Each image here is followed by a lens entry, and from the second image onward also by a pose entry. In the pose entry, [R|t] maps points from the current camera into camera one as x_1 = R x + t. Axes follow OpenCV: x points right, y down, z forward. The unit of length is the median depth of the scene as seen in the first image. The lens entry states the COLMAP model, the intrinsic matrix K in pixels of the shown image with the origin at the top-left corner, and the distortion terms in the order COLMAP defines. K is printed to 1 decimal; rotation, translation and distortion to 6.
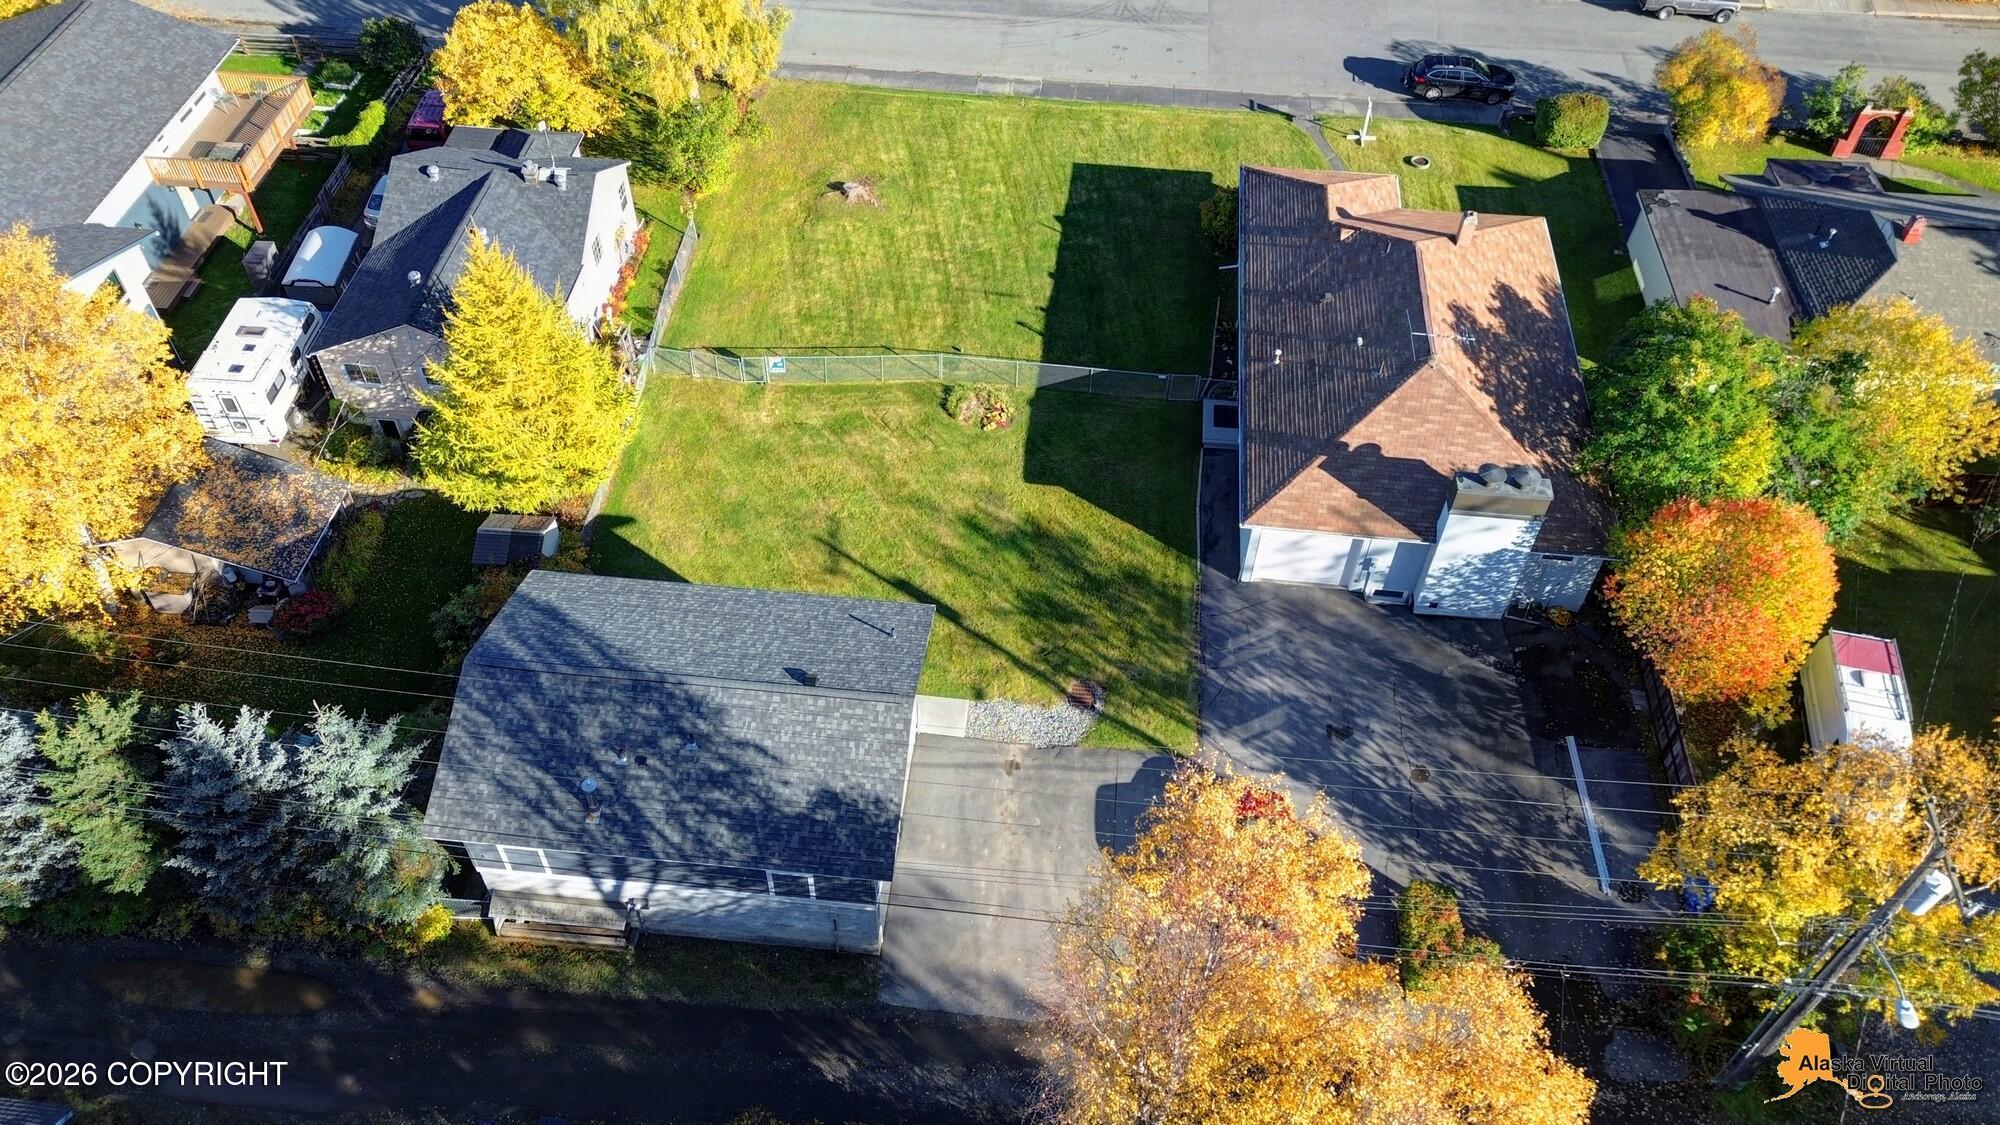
lens RADIAL K [[1513.0, 0, 936.2], [0, 1513.0, 564.4], [0, 0, 1]] dist [-0.001572, -0.007996]
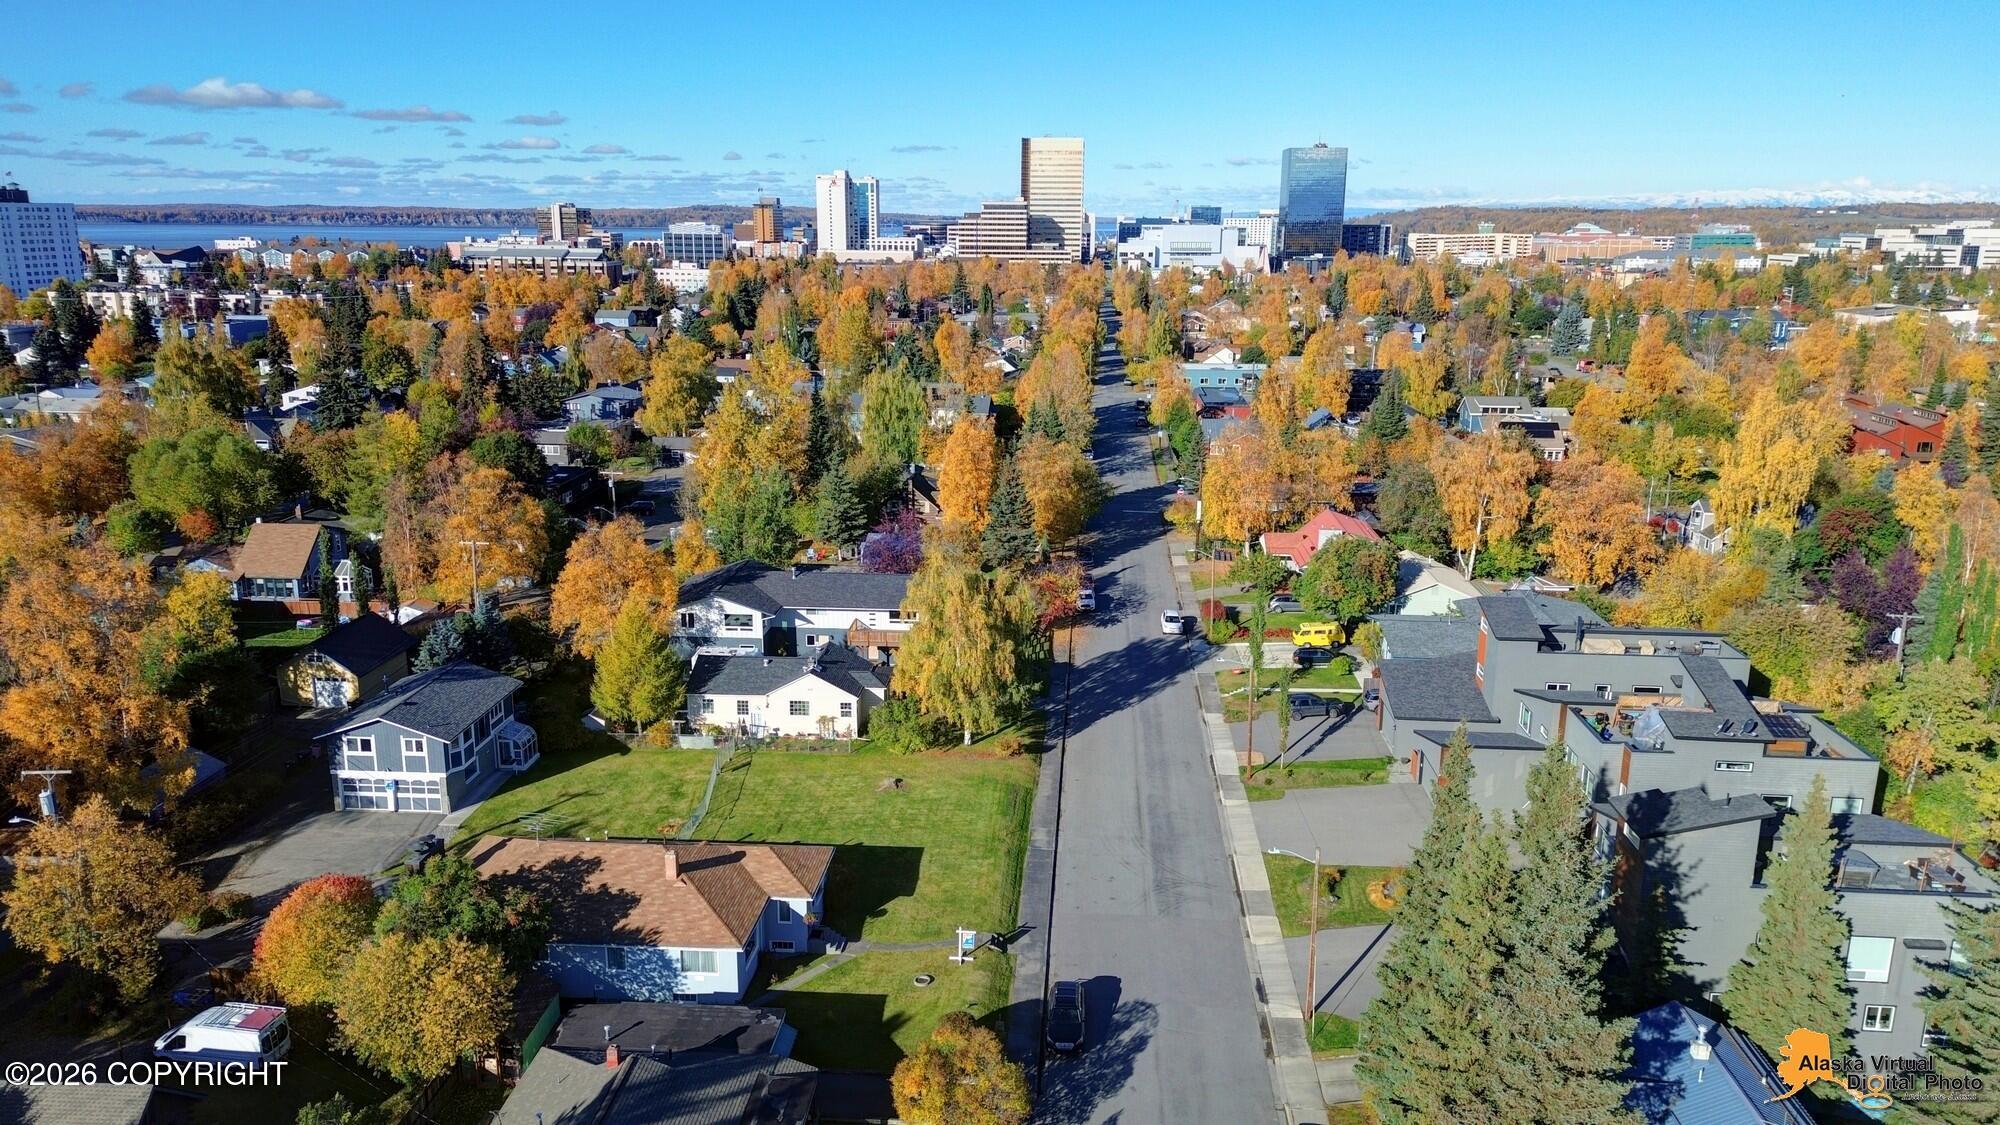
lens RADIAL K [[1398.0, 0, 1004.7], [0, 1398.0, 563.0], [0, 0, 1]] dist [0.068420, -0.072430]
pose [[0.059833, 0.251742, -0.965943, 1.510762], [-0.745505, 0.654775, 0.124467, -0.771610], [0.663809, 0.712668, 0.226852, 0.676622]]
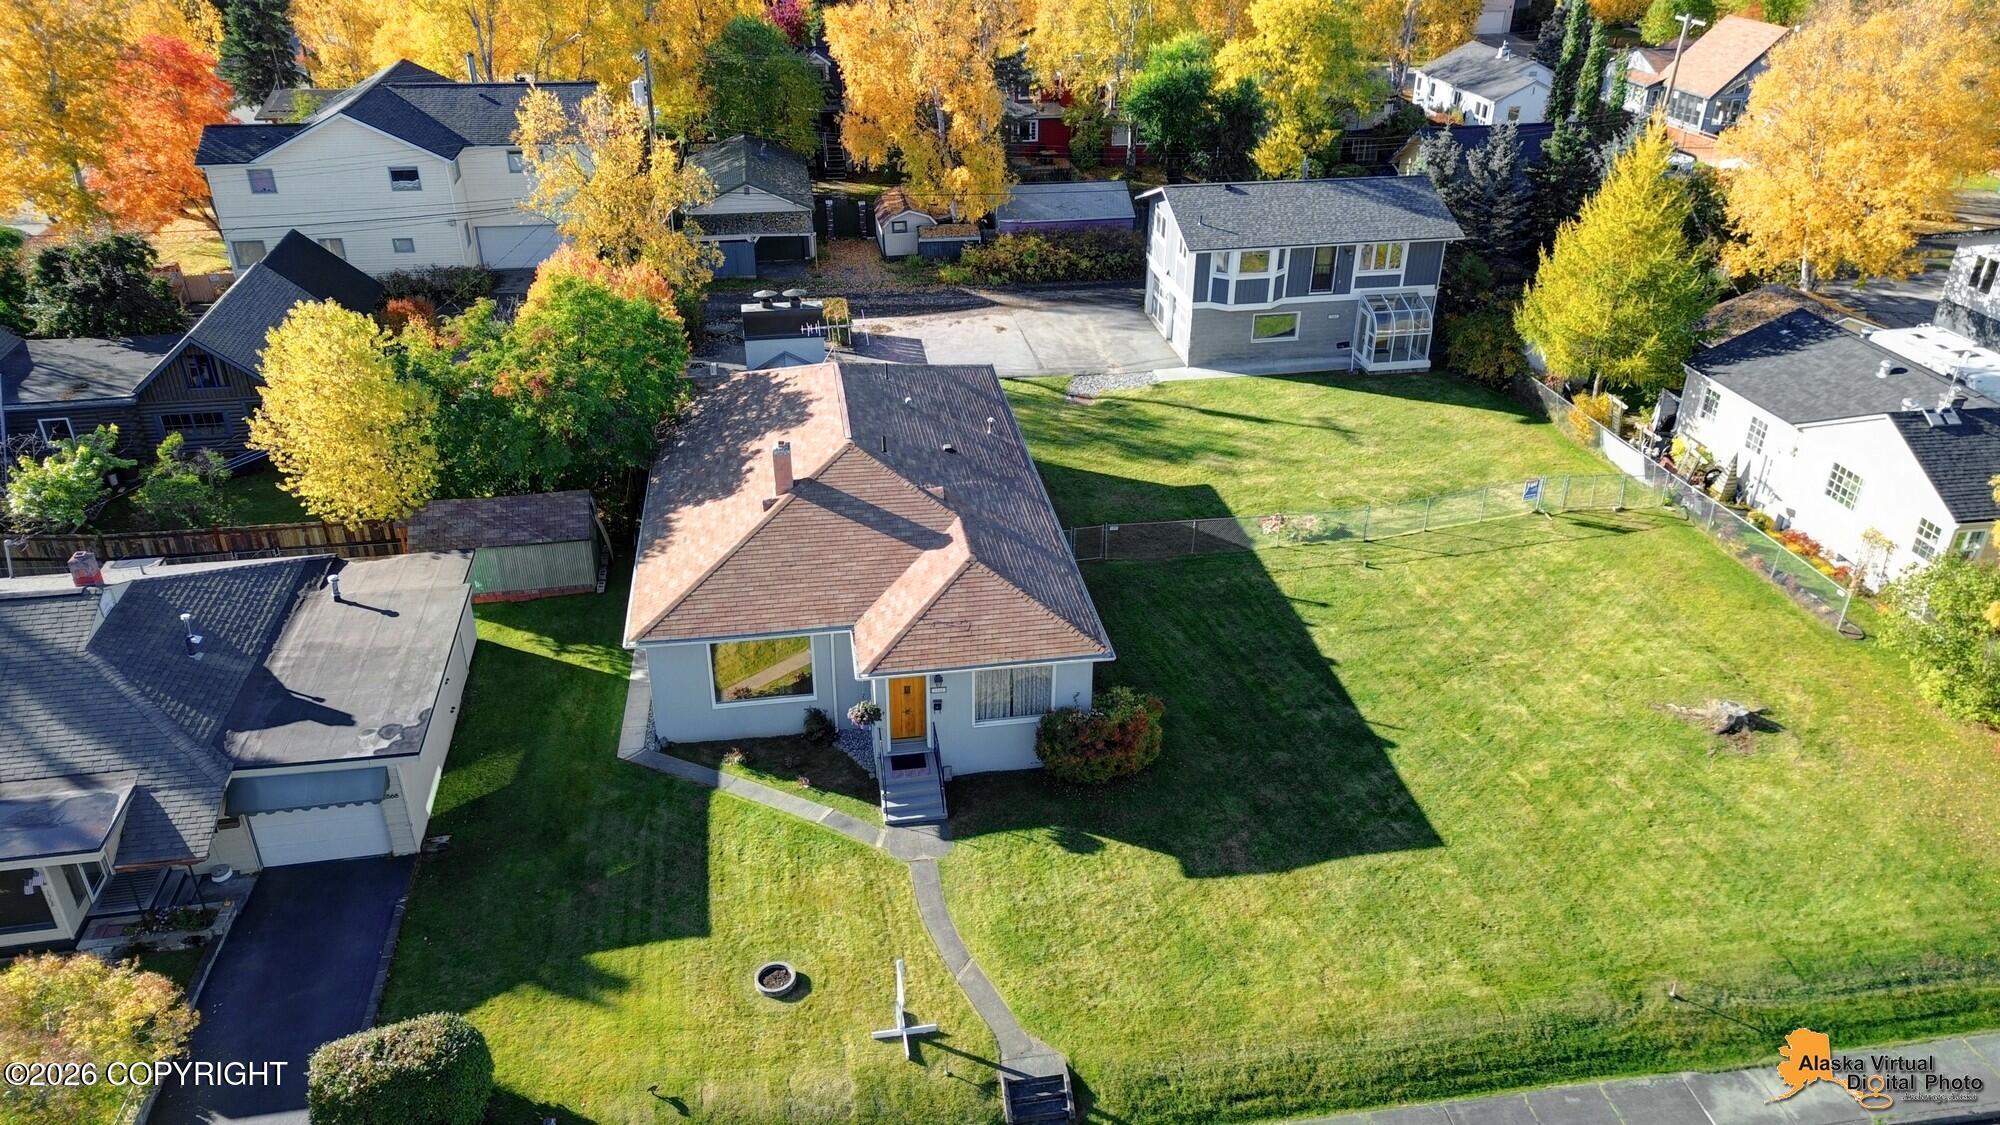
lens RADIAL K [[1401.8, 0, 997.0], [0, 1401.8, 569.8], [0, 0, 1]] dist [0.063725, -0.063203]
pose [[-0.959830, 0.146231, -0.239462, 0.402298], [-0.199373, 0.245055, 0.948788, -0.848717], [0.197424, 0.958418, -0.206056, 1.161460]]
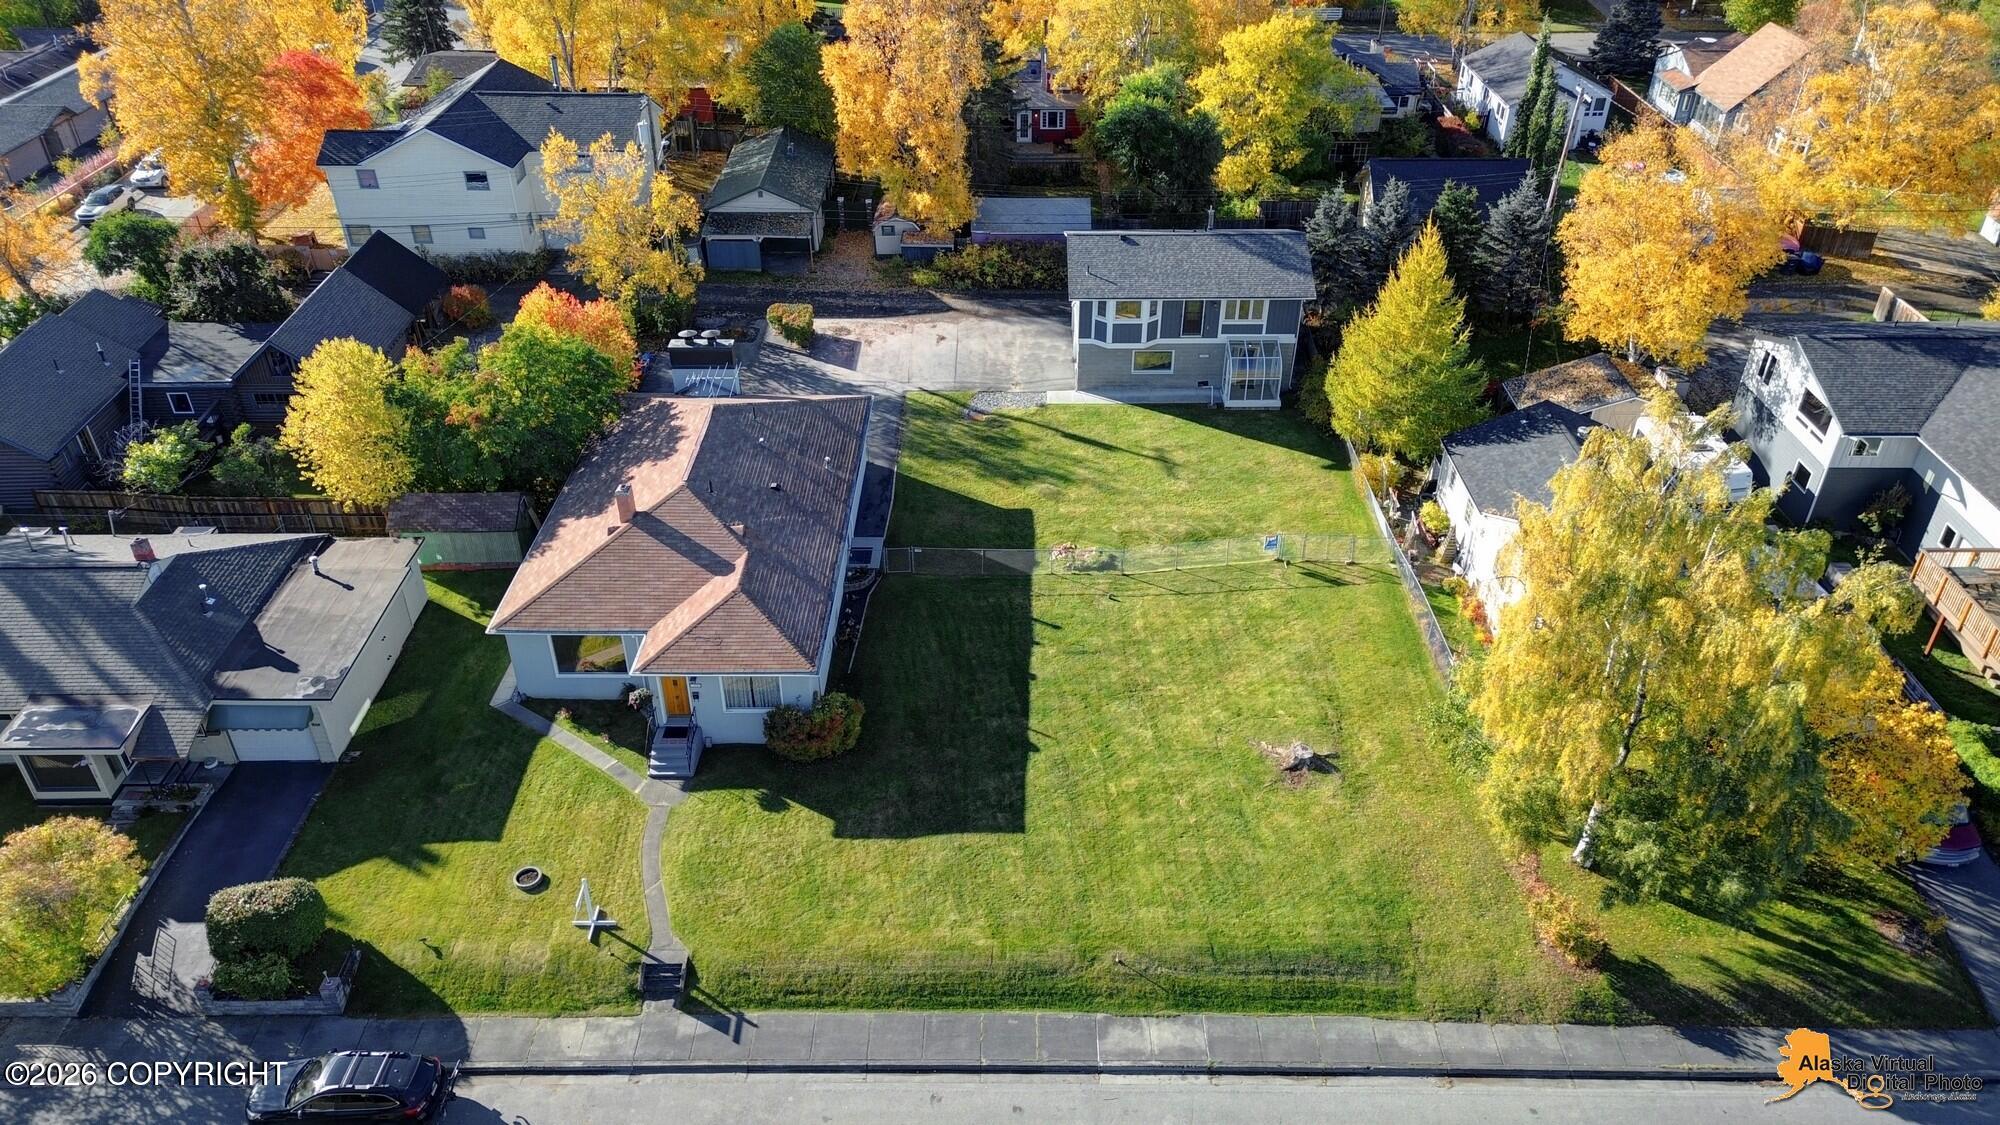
lens RADIAL K [[1398.0, 0, 1004.7], [0, 1398.0, 563.0], [0, 0, 1]] dist [0.068420, -0.072430]
pose [[-0.992728, 0.079903, -0.090033, 0.177277], [-0.077956, 0.143169, 0.986623, -1.114883], [0.091724, 0.986467, -0.135899, 1.141528]]
